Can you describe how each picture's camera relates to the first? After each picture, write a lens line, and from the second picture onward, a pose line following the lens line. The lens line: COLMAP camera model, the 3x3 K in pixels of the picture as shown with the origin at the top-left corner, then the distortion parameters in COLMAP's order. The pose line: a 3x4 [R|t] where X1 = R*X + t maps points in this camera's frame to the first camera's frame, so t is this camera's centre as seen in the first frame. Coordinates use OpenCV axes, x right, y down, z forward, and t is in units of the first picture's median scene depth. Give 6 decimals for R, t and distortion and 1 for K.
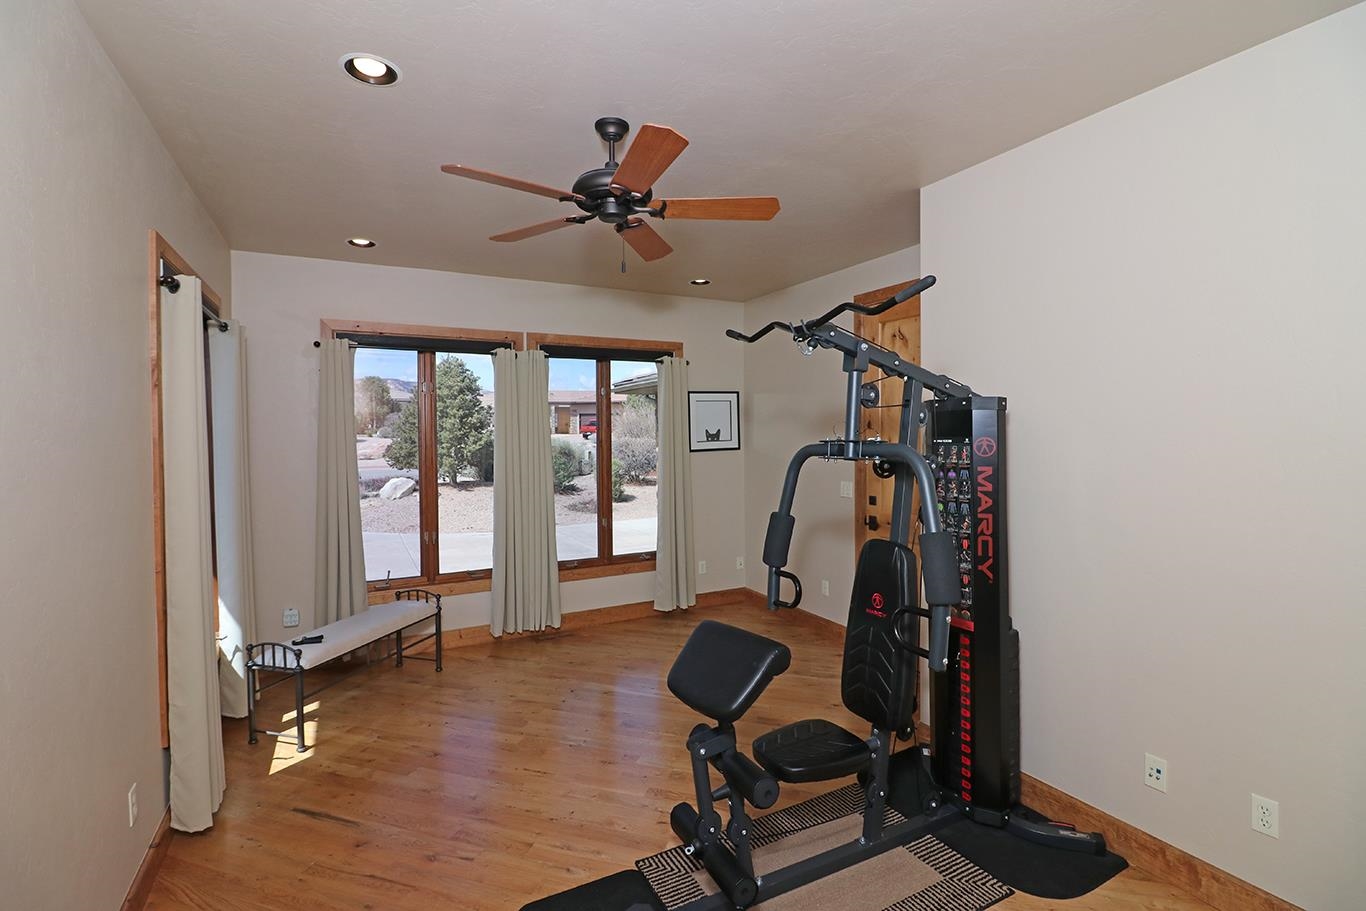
lens RADIAL K [[628.8, 0, 679.7], [0, 628.8, 443.7], [0, 0, 1]] dist [0.000940, -0.013268]
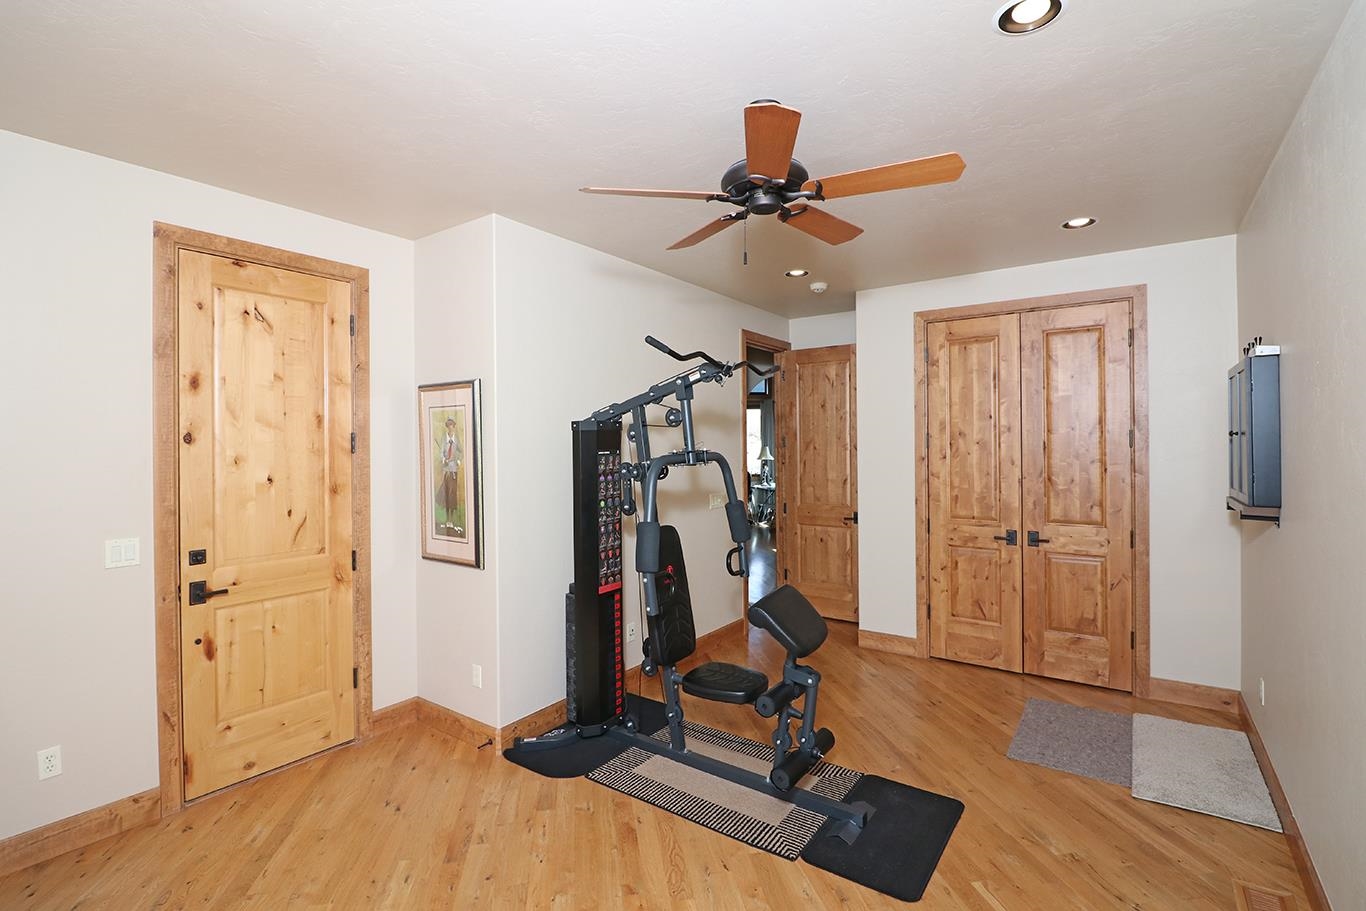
lens RADIAL K [[628.8, 0, 679.7], [0, 628.8, 443.7], [0, 0, 1]] dist [0.000940, -0.013268]
pose [[-0.449998, 0.011153, 0.892960, -0.830238], [0.027427, 0.999623, 0.001336, -0.020917], [-0.892608, 0.025093, -0.450135, 1.468860]]
